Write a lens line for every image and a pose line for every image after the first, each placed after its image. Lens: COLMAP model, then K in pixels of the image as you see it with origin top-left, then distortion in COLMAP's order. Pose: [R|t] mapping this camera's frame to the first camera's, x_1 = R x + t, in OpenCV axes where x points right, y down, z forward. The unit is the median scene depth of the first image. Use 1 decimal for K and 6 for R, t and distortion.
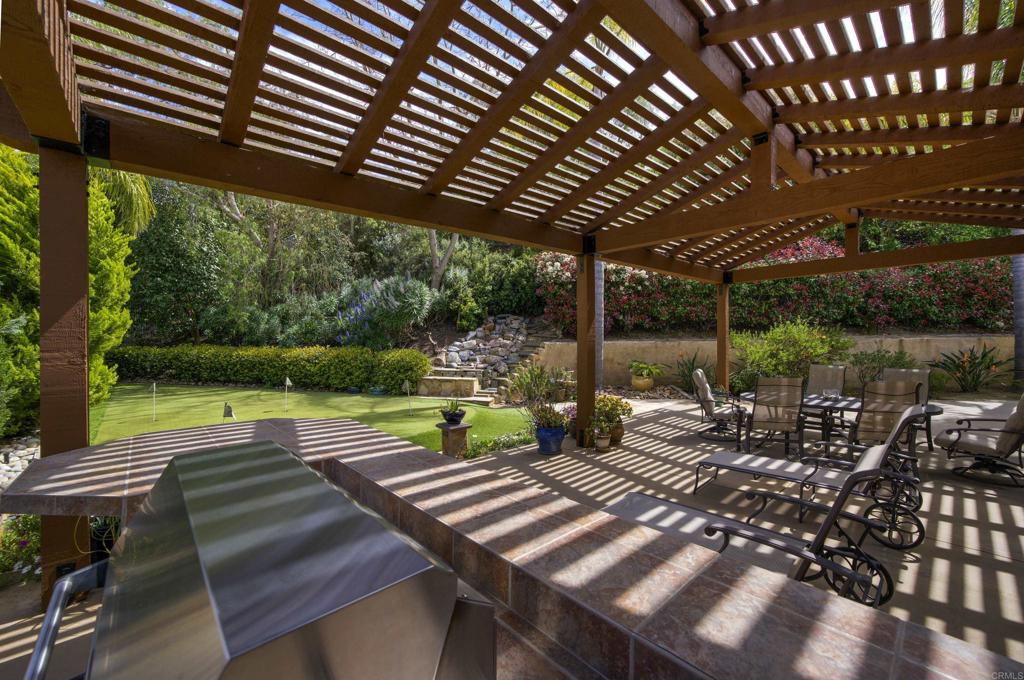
lens RADIAL K [[408.4, 0, 512.5], [0, 408.4, 337.1], [0, 0, 1]] dist [-0.000059, 0.000000]
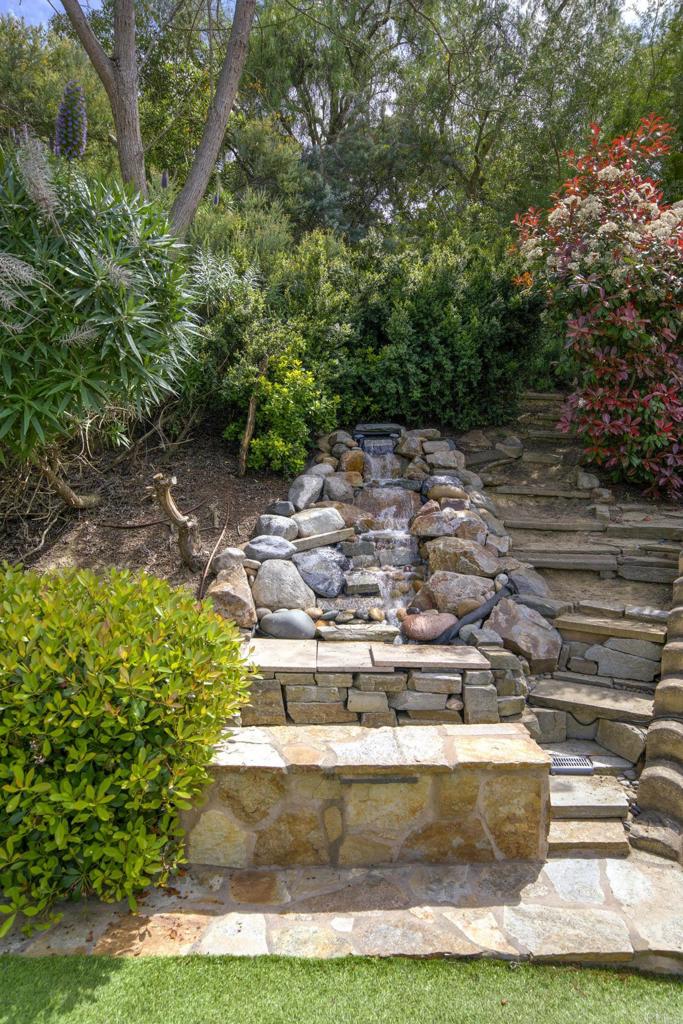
lens RADIAL K [[614.1, 0, 341.4], [0, 614.1, 515.4], [0, 0, 1]] dist [0.001867, 0.000041]
pose [[0.970741, -0.007594, 0.240009, -0.183285], [-0.000129, 0.999483, 0.032144, -0.000054], [-0.240129, -0.031235, 0.970238, 0.614473]]
